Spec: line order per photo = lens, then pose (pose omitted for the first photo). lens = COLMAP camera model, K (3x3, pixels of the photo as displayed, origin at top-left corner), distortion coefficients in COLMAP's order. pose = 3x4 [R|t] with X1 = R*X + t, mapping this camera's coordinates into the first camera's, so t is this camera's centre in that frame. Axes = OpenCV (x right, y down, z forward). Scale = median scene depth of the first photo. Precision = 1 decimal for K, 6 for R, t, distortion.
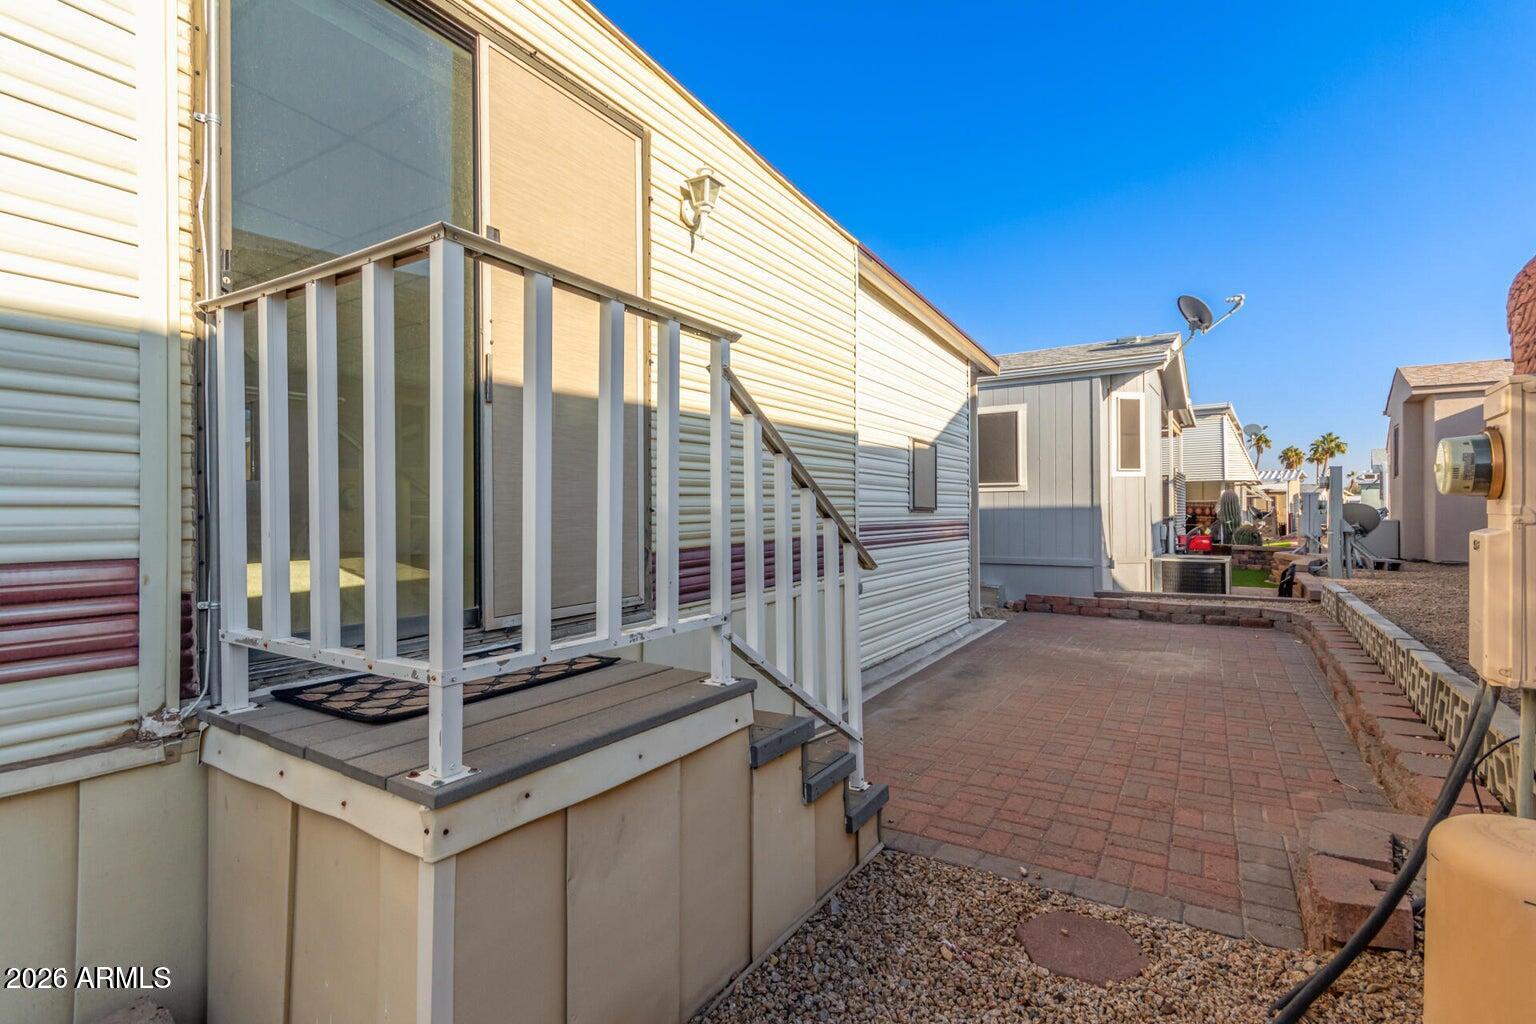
lens RADIAL K [[739.8, 0, 761.9], [0, 739.8, 508.3], [0, 0, 1]] dist [0.003907, 0.000097]
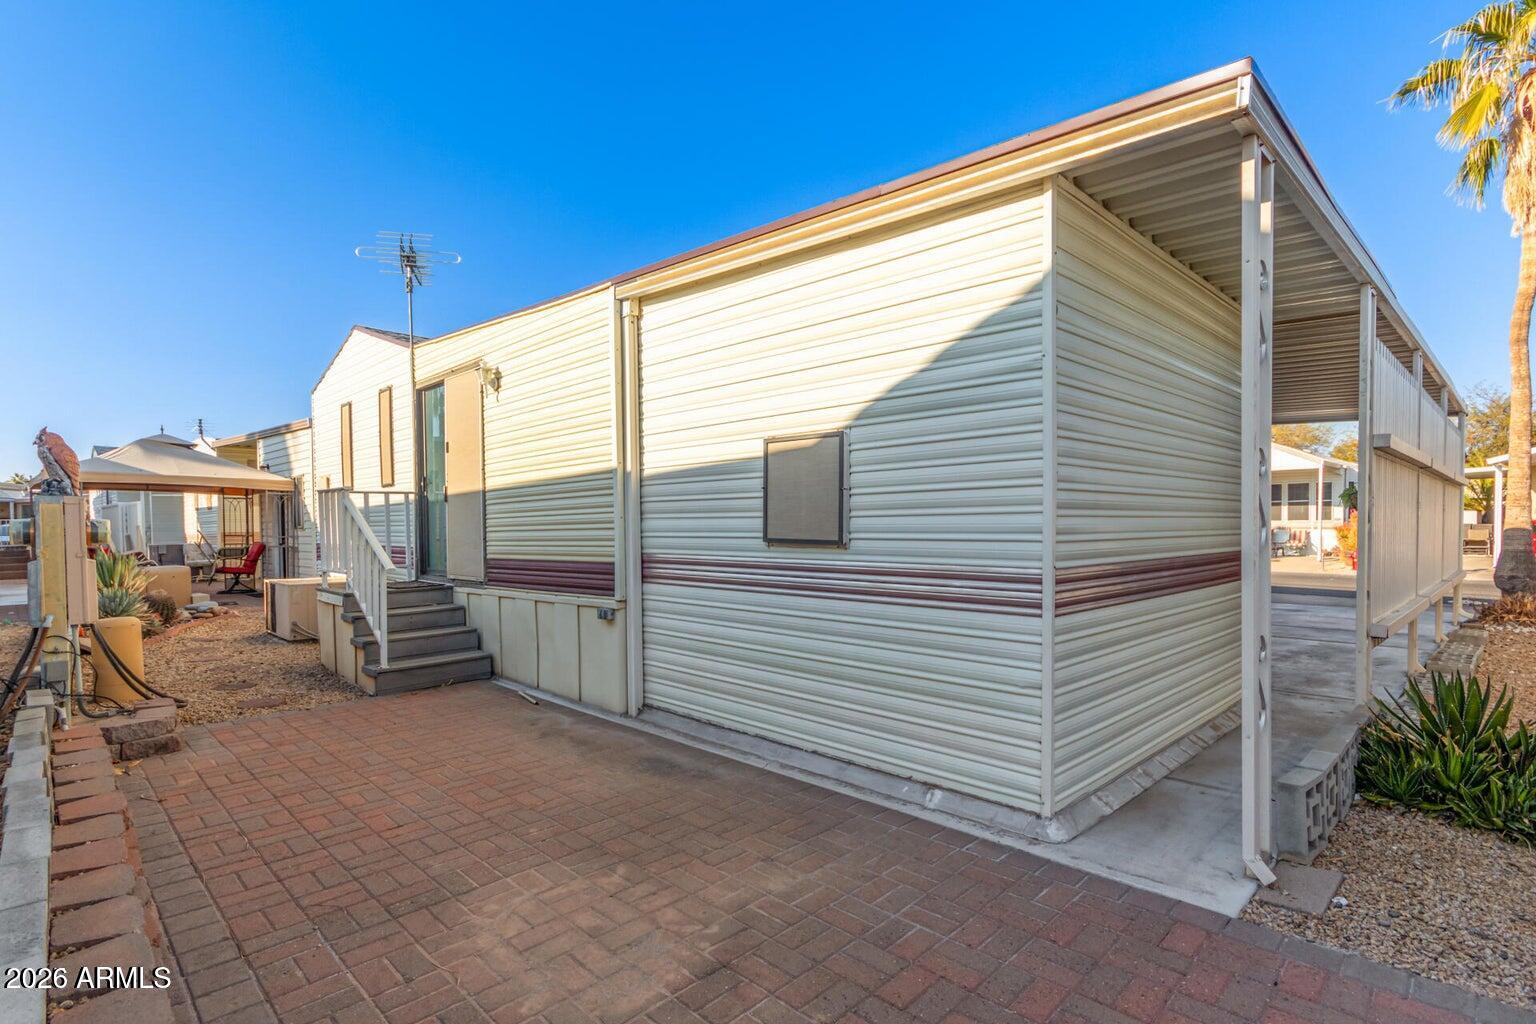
lens RADIAL K [[763.9, 0, 764.8], [0, 763.9, 524.3], [0, 0, 1]] dist [-0.003730, -0.000207]
pose [[-0.243068, 0.011731, -0.969938, 0.908946], [0.012144, 0.999885, 0.009050, -0.021452], [0.969933, -0.009579, -0.243183, 1.183049]]
